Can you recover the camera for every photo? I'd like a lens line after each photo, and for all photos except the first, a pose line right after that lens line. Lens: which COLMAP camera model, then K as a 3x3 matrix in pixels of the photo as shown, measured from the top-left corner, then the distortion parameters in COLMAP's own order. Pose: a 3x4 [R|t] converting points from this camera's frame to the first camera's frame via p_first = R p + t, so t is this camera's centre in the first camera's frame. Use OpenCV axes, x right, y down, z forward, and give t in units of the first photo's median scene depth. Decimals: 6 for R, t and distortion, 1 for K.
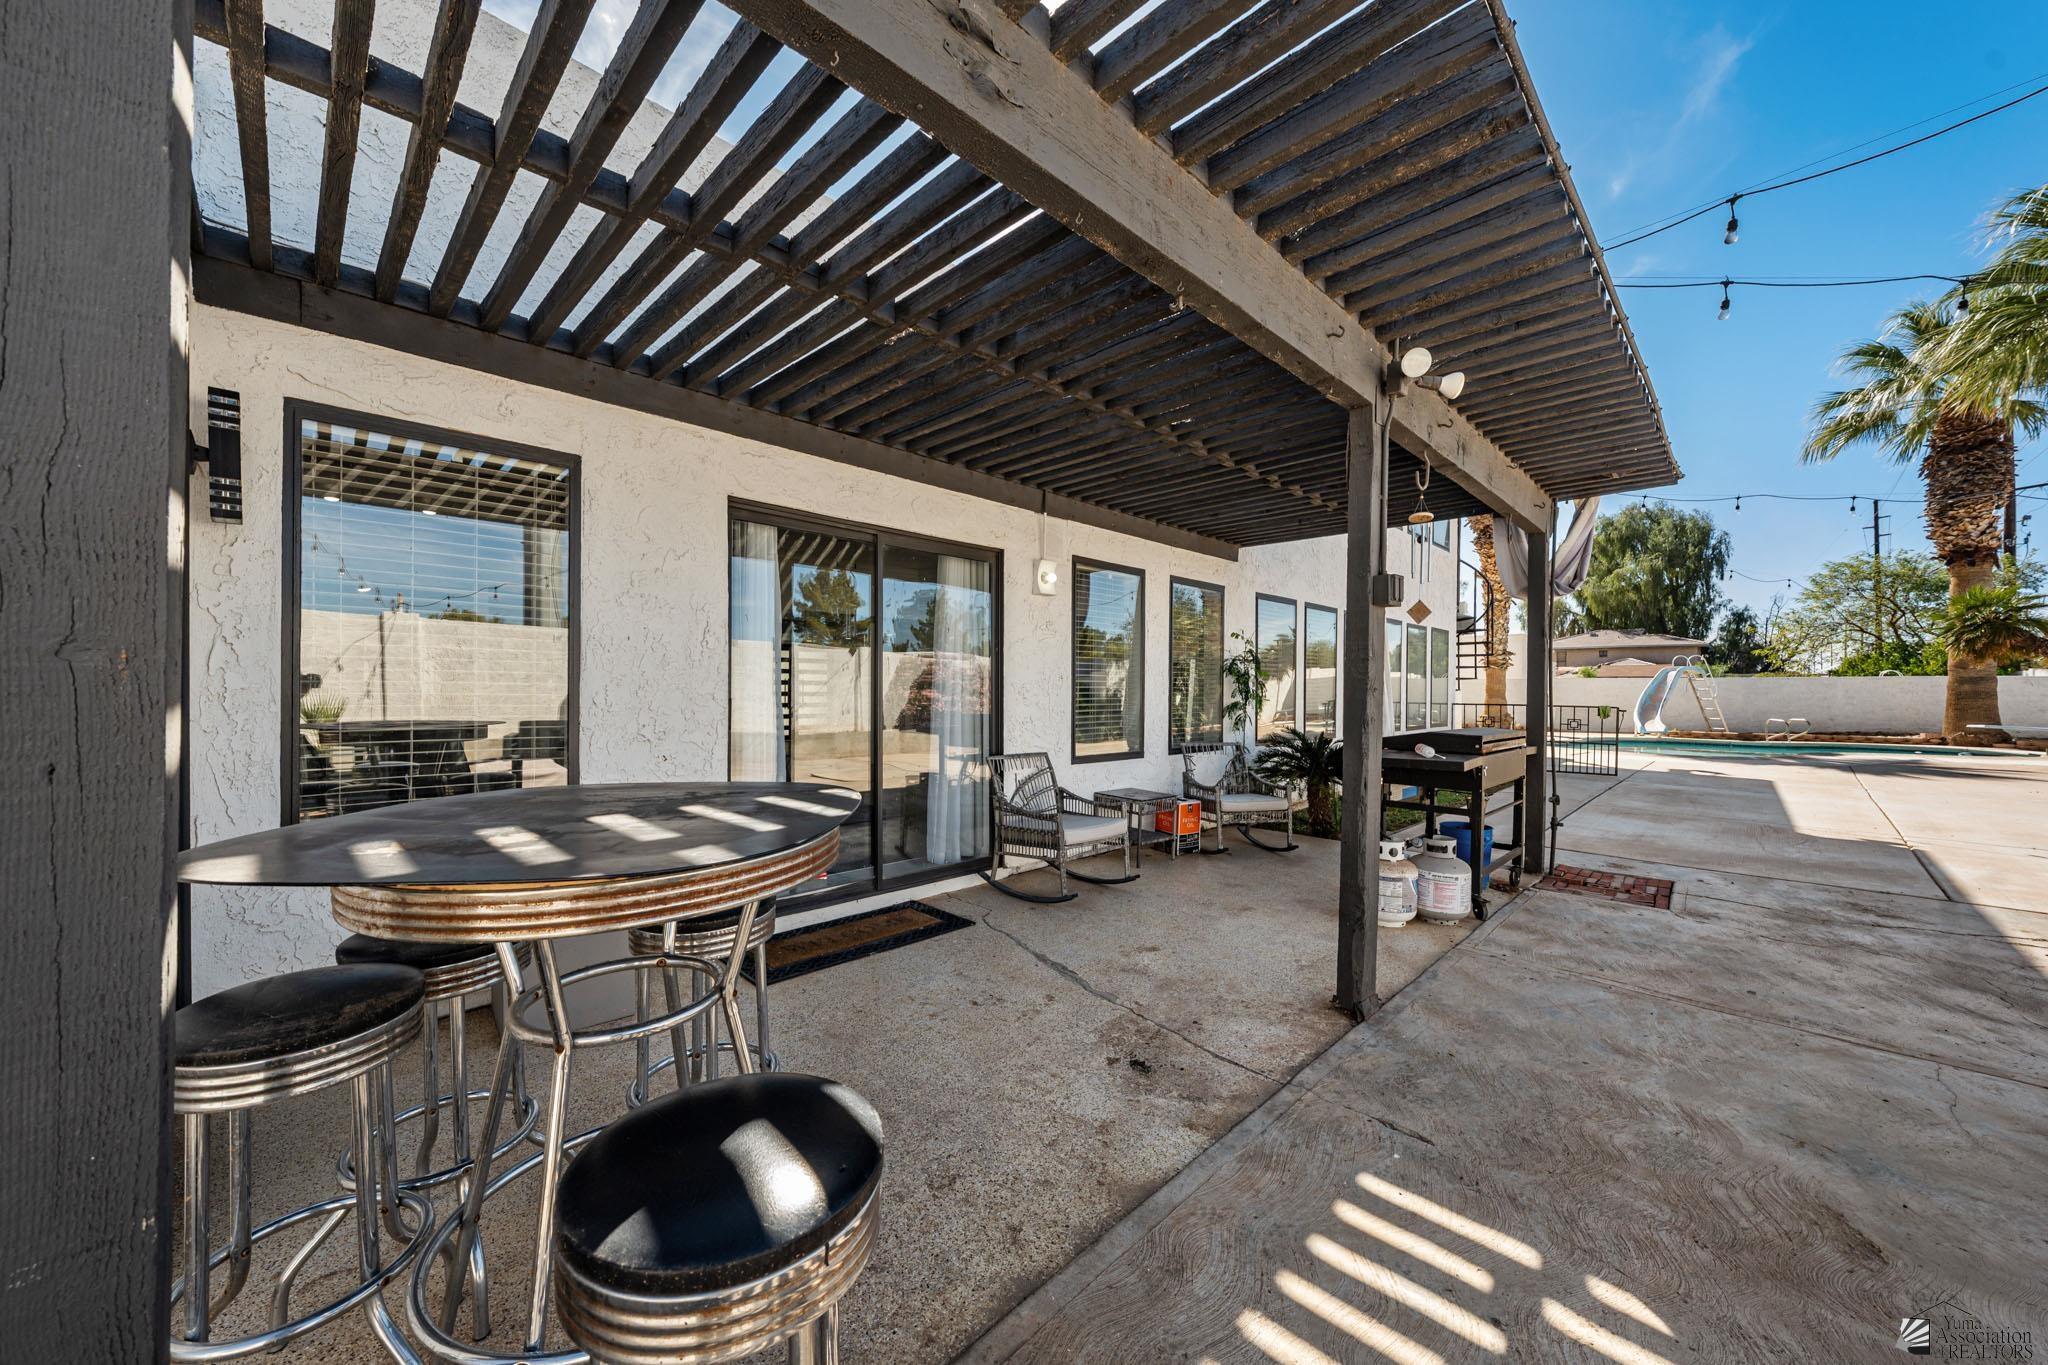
lens RADIAL K [[752.1, 0, 1024.0], [0, 752.1, 682.5], [0, 0, 1]] dist [0.000885, 0.000108]
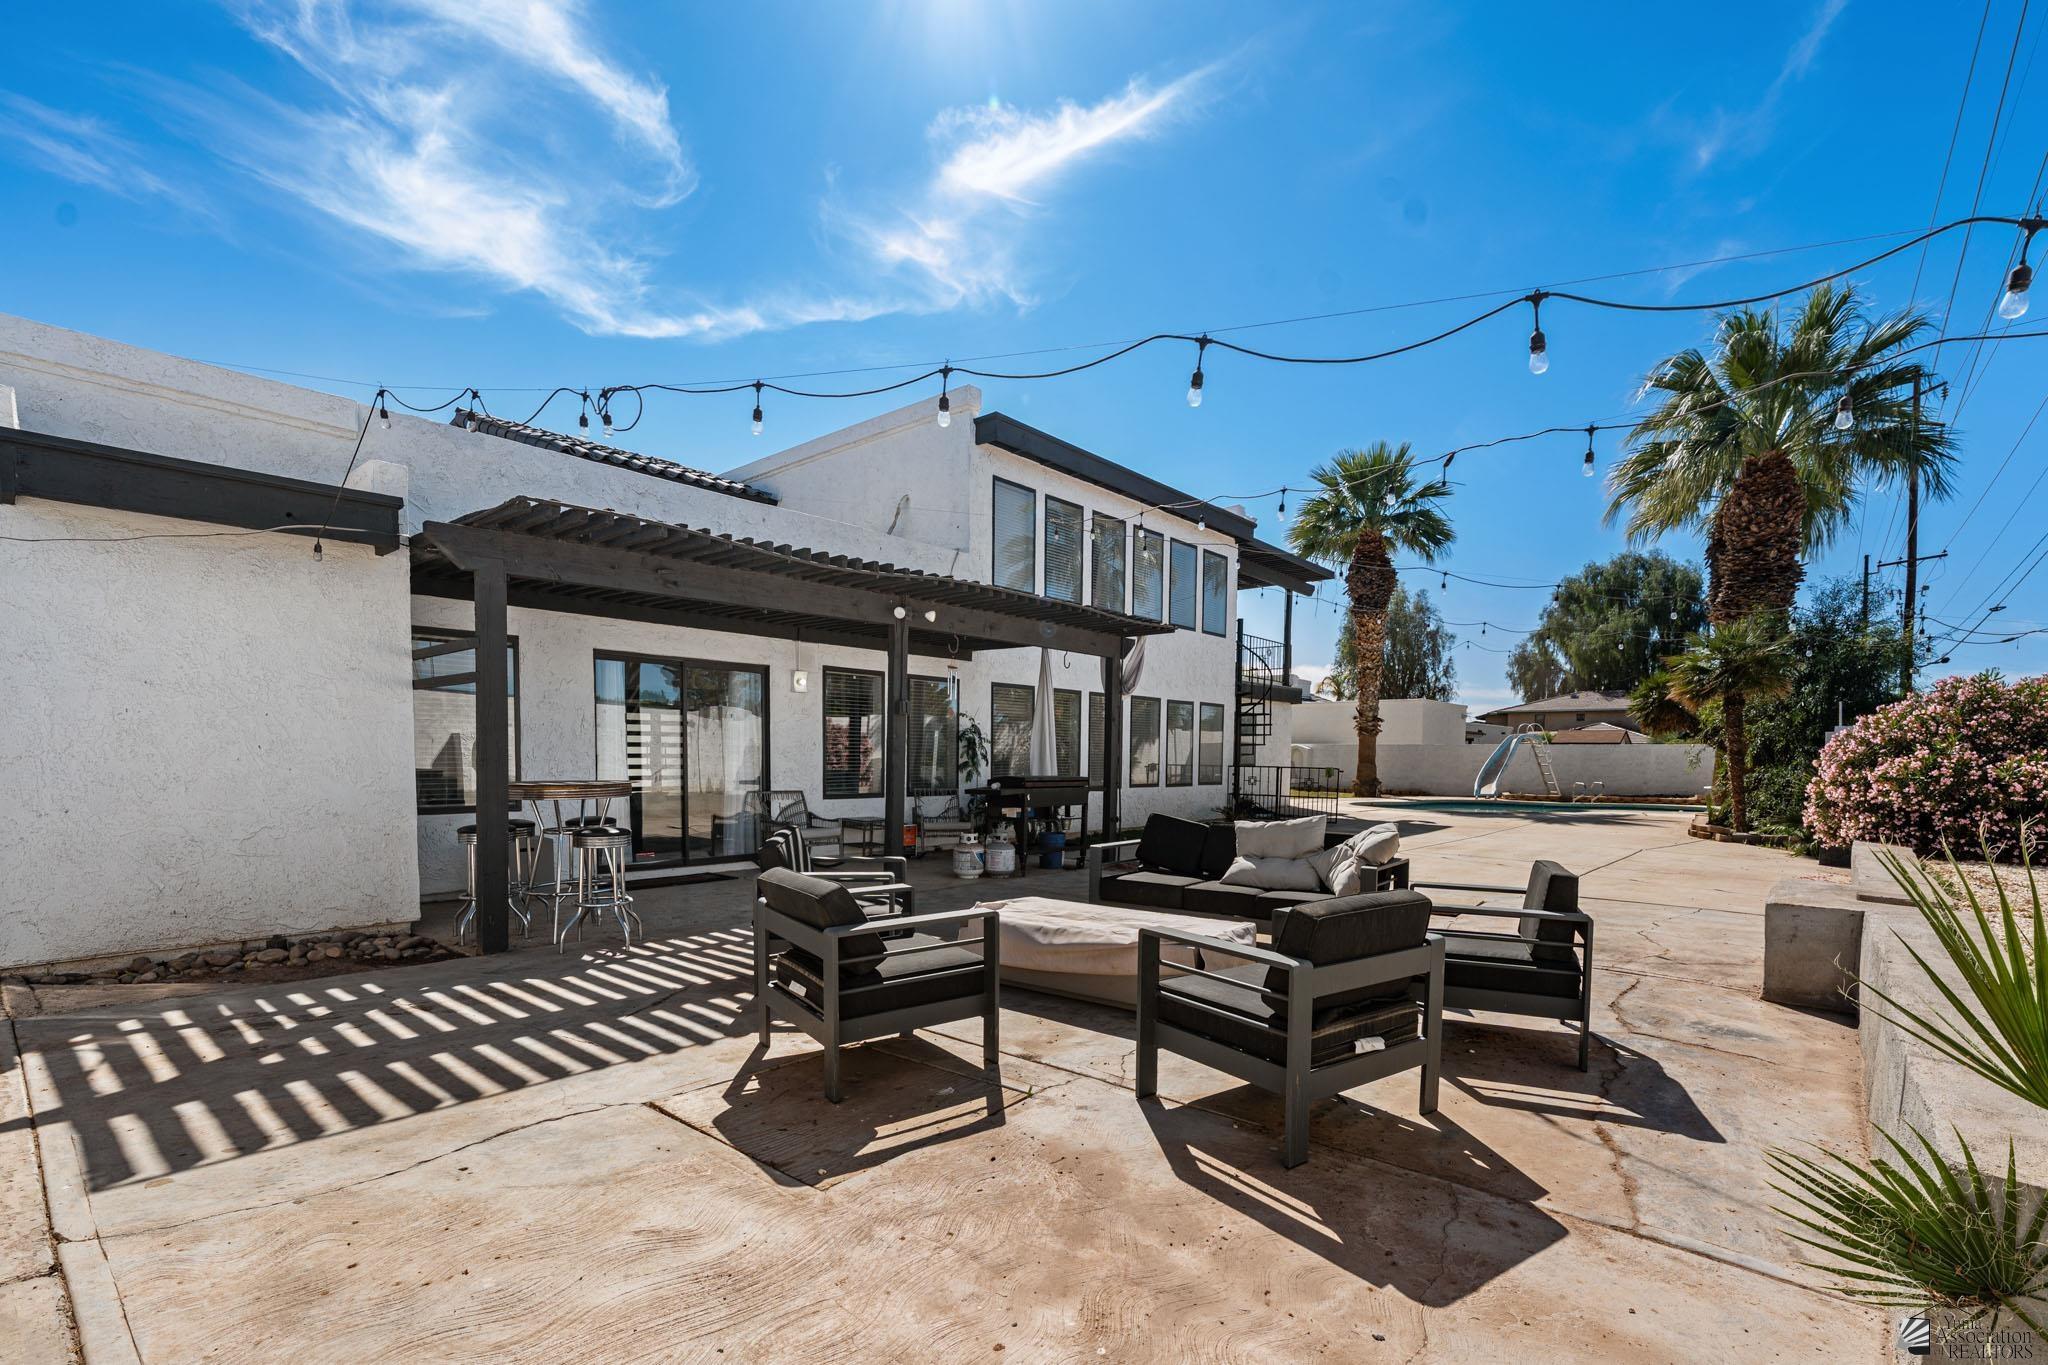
lens RADIAL K [[918.4, 0, 1062.0], [0, 918.4, 798.1], [0, 0, 1]] dist [-0.001629, -0.000275]
pose [[0.993886, -0.002166, 0.110391, 0.086049], [-0.004064, 0.998412, 0.056186, -0.001052], [-0.110337, -0.056291, 0.992299, -0.237240]]
